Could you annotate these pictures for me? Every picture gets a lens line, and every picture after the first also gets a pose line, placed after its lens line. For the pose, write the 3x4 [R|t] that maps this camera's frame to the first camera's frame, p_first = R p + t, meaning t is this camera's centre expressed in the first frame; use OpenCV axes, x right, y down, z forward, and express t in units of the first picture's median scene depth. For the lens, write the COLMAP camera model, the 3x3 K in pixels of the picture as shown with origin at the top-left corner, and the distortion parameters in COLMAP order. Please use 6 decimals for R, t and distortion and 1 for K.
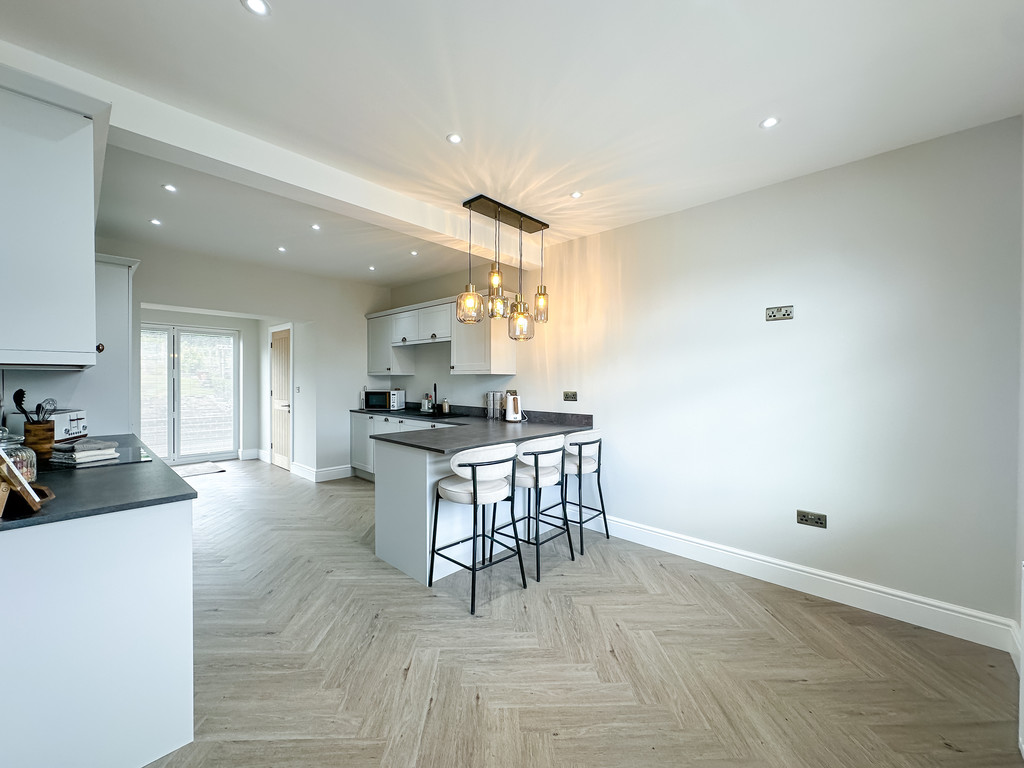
lens RADIAL K [[407.6, 0, 514.4], [0, 407.6, 382.3], [0, 0, 1]] dist [-0.001518, 0.000641]
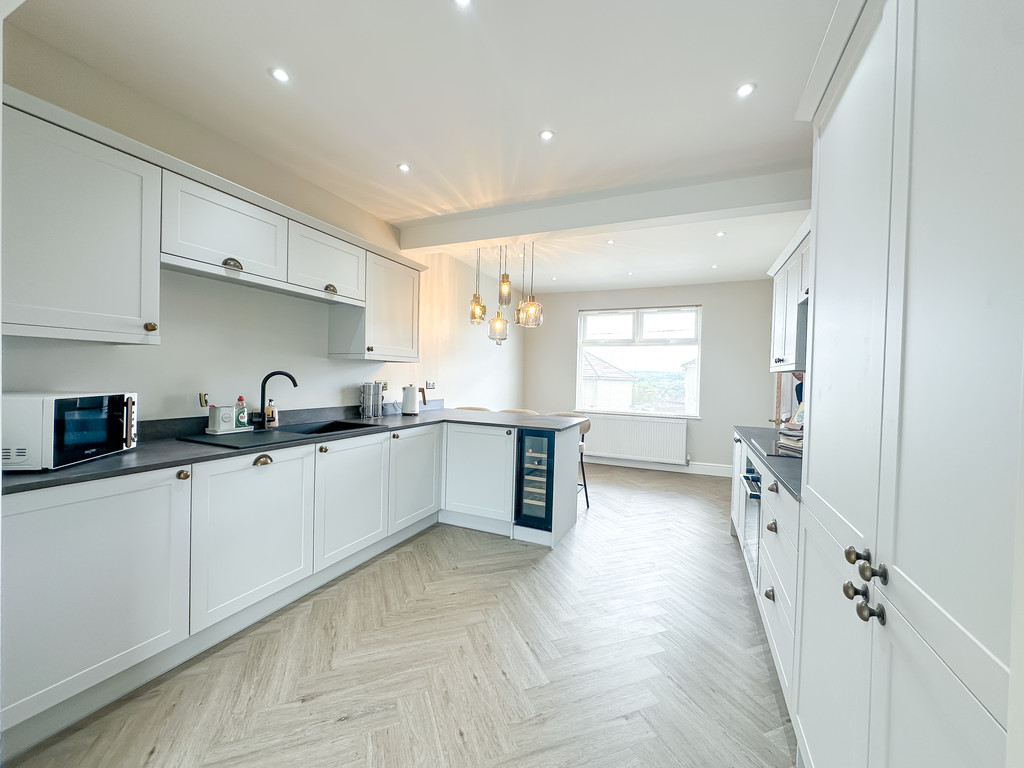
lens RADIAL K [[407.6, 0, 511.2], [0, 407.6, 383.7], [0, 0, 1]] dist [-0.001518, 0.000641]
pose [[-0.326490, -0.026220, 0.944837, -0.840572], [-0.020631, 0.999575, 0.020610, 0.001725], [-0.944975, -0.012764, -0.326892, 0.970332]]
